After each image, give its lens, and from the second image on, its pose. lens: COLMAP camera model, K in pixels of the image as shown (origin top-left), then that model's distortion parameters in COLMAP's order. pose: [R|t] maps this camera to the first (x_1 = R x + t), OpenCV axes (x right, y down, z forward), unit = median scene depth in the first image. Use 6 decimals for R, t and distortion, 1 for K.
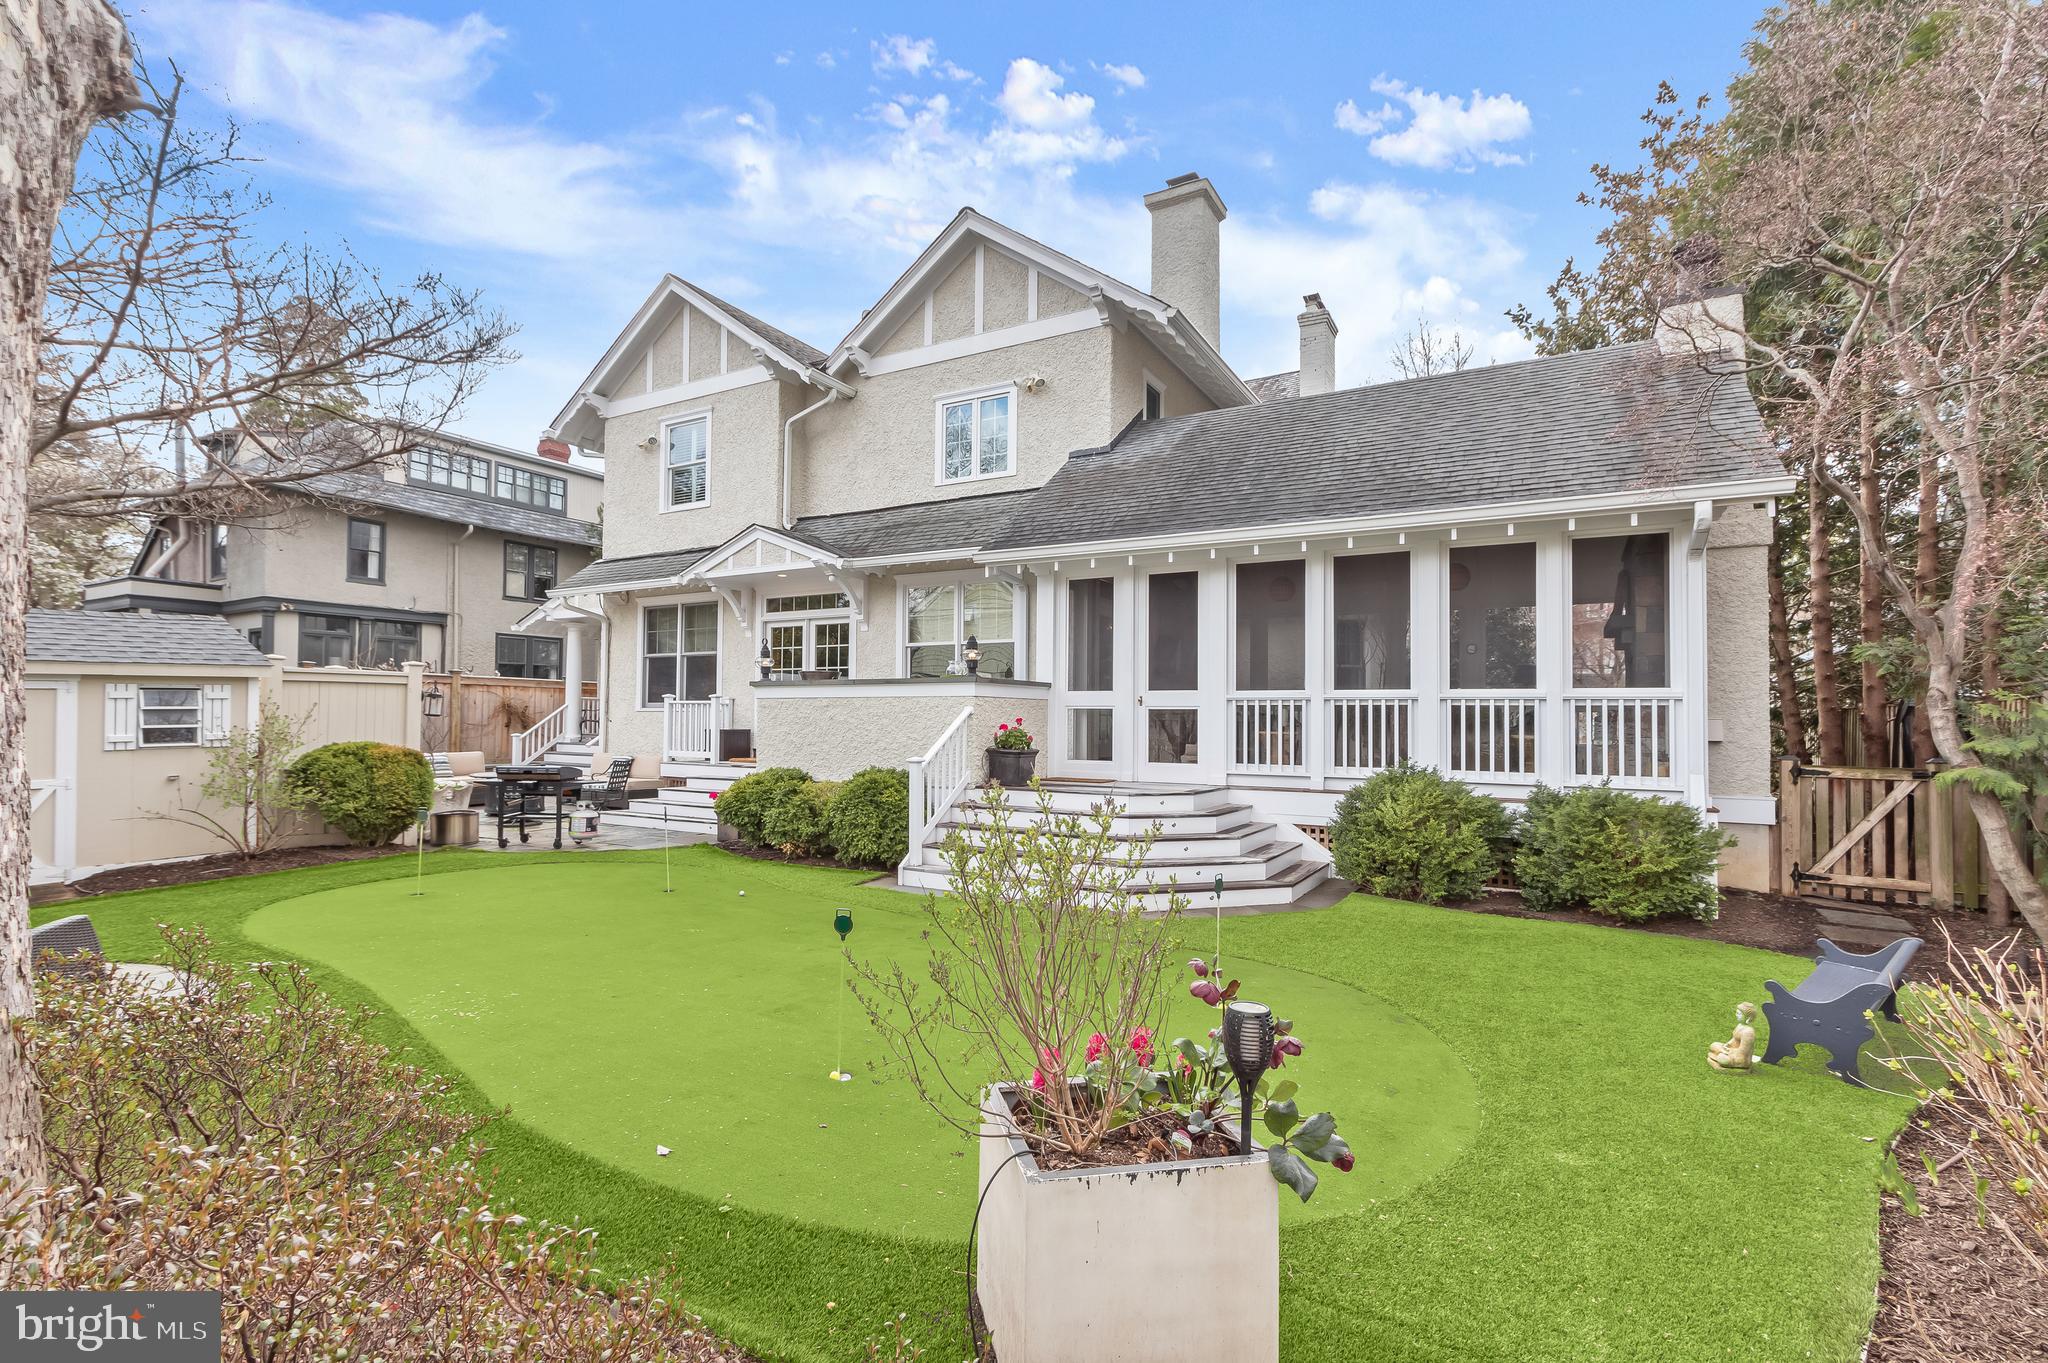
lens RADIAL K [[934.3, 0, 1025.4], [0, 934.3, 675.8], [0, 0, 1]] dist [0.016491, -0.000233]
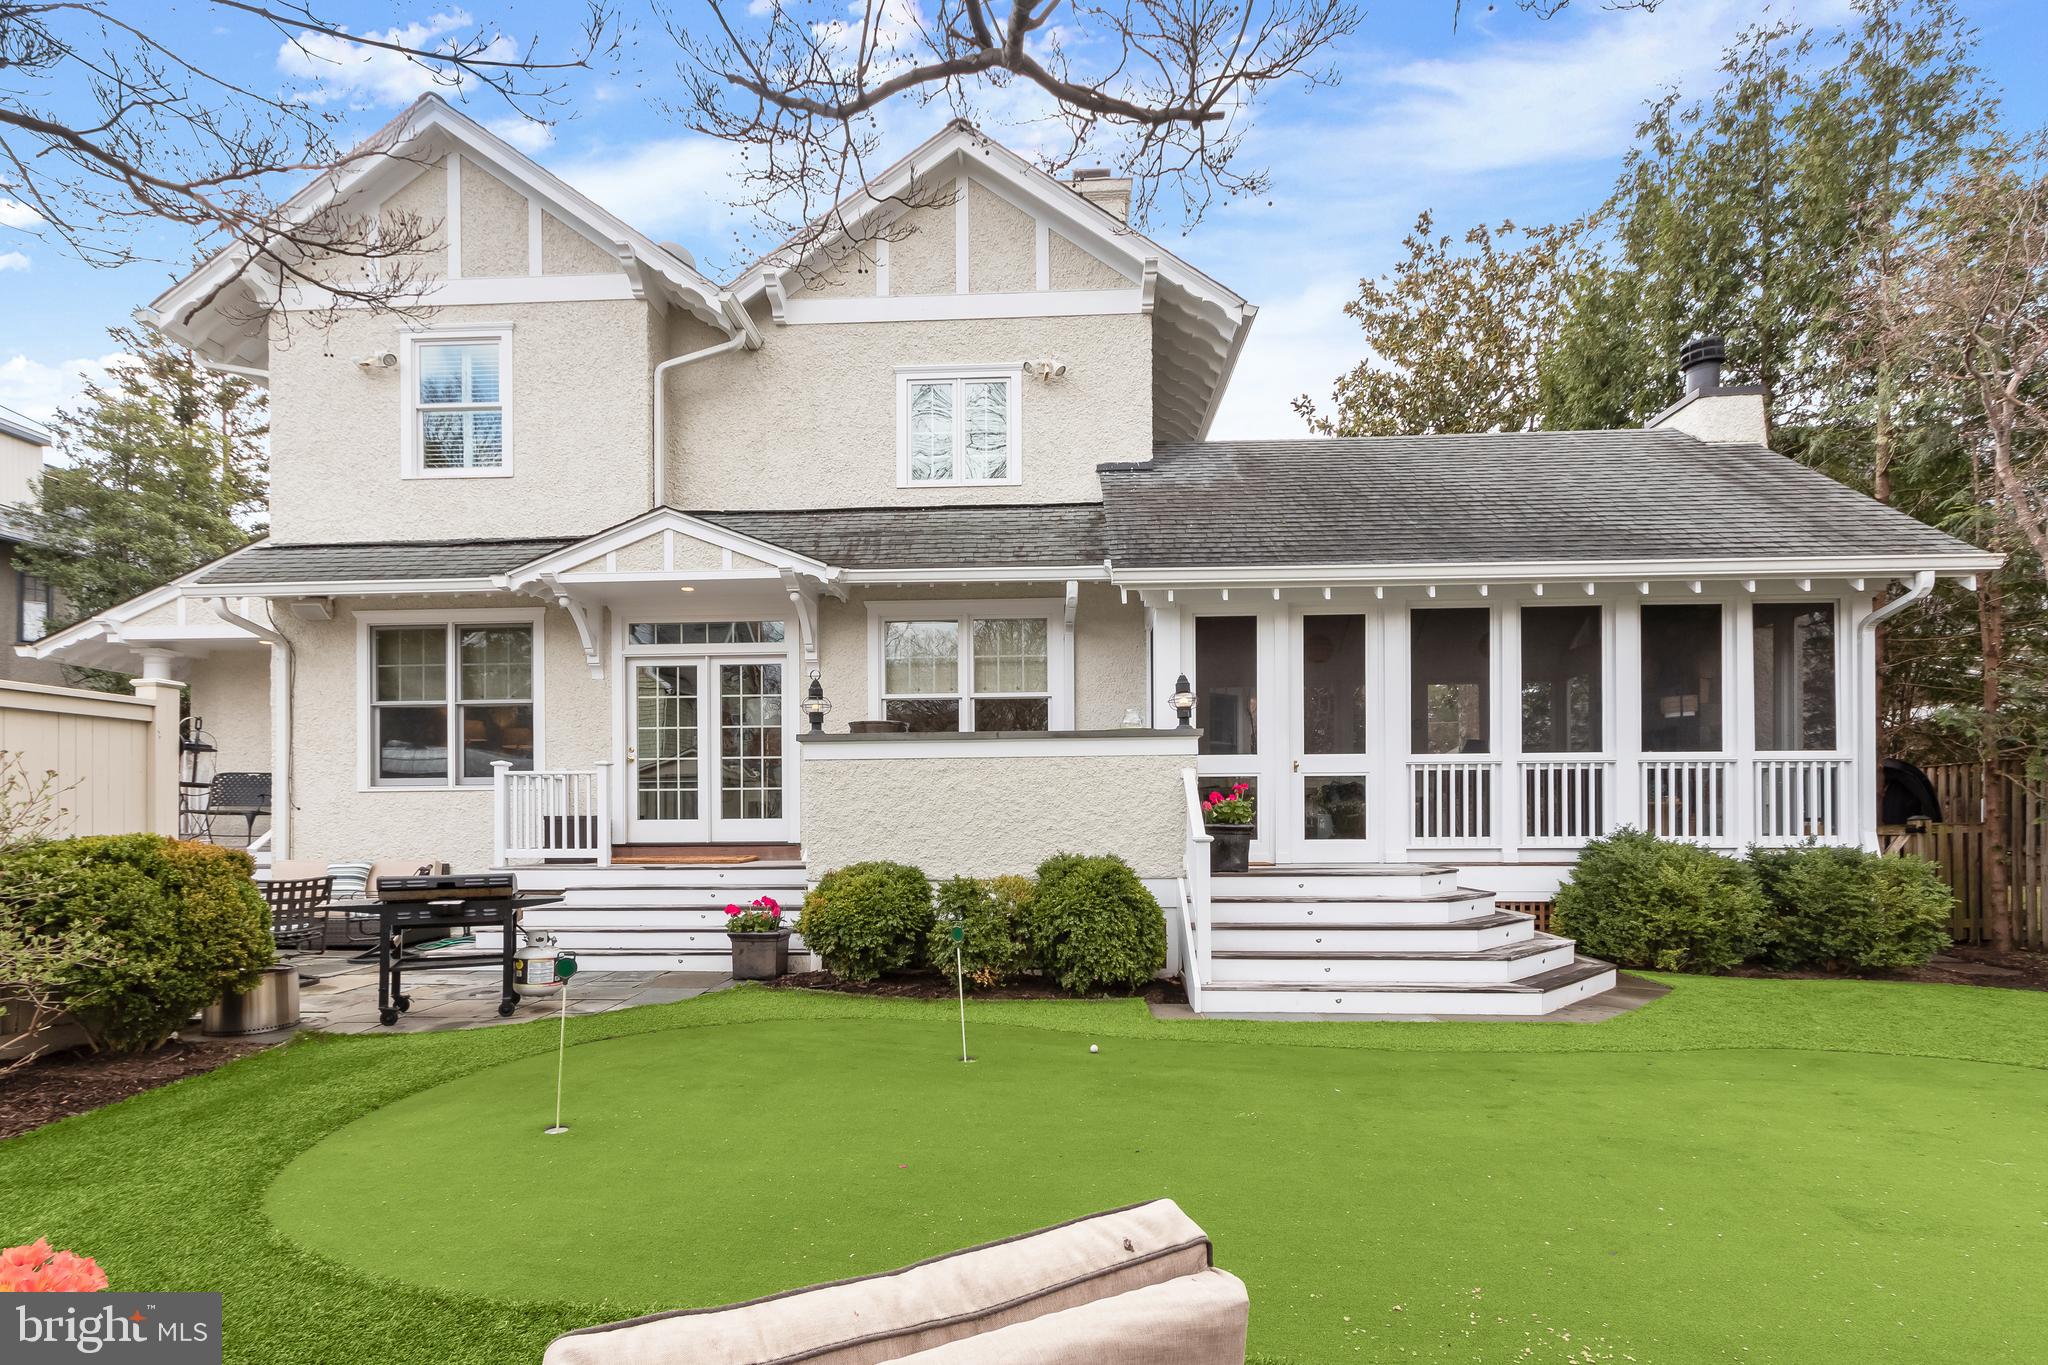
lens RADIAL K [[934.3, 0, 1042.4], [0, 934.3, 770.7], [0, 0, 1]] dist [0.016491, -0.000233]
pose [[0.894377, -0.008104, 0.447240, -0.361032], [-0.003208, 0.999694, 0.024529, 0.008549], [-0.447302, -0.023373, 0.894077, 0.288724]]
